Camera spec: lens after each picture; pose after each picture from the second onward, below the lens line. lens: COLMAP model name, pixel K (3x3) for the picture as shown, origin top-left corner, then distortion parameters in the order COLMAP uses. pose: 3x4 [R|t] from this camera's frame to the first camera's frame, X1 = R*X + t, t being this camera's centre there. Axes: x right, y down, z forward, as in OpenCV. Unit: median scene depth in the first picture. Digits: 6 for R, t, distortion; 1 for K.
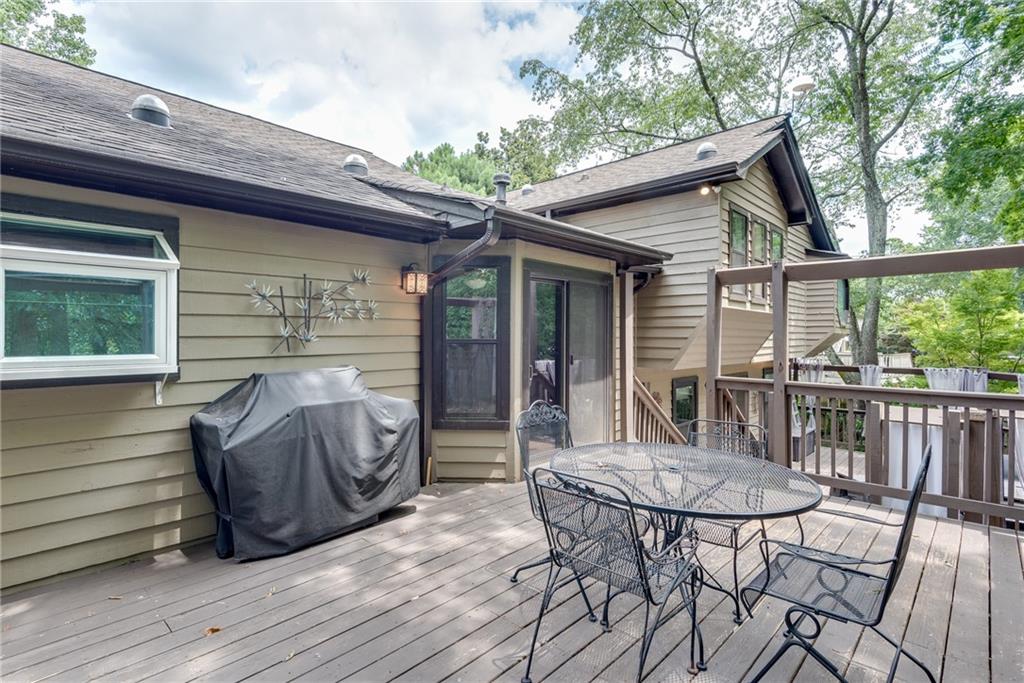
lens RADIAL K [[517.3, 0, 512.0], [0, 517.3, 341.5], [0, 0, 1]] dist [0.000782, 0.000074]
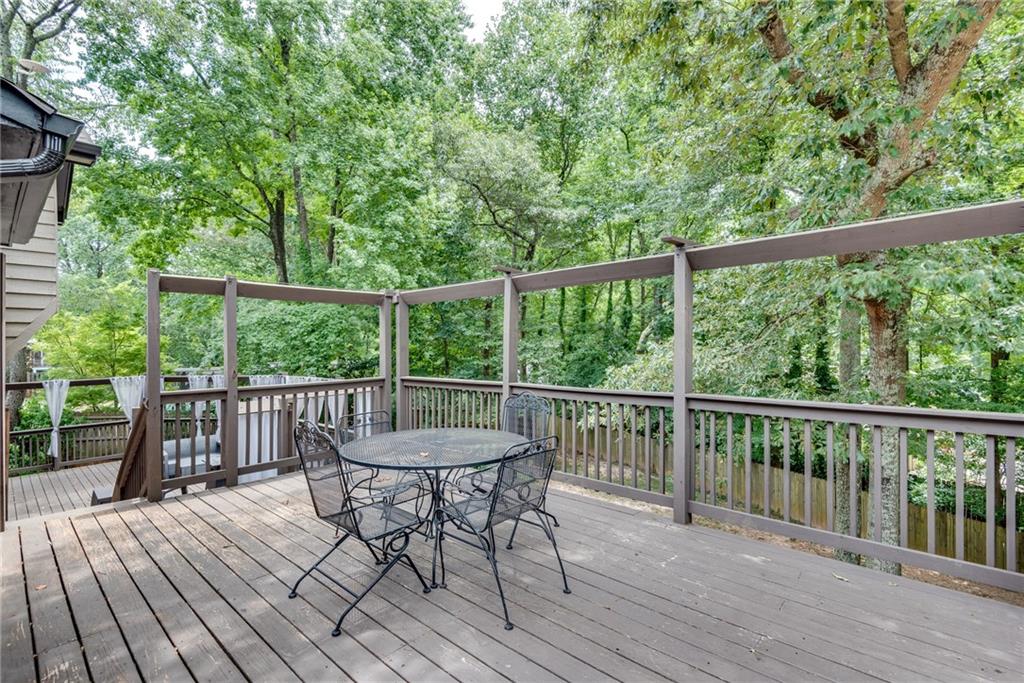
lens RADIAL K [[470.2, 0, 512.0], [0, 470.2, 341.5], [0, 0, 1]] dist [-0.000962, -0.000546]
pose [[-0.009528, 0.000615, 0.999954, -0.177535], [0.028192, 0.999602, -0.000346, -0.001498], [-0.999557, 0.028188, -0.009542, 0.149768]]
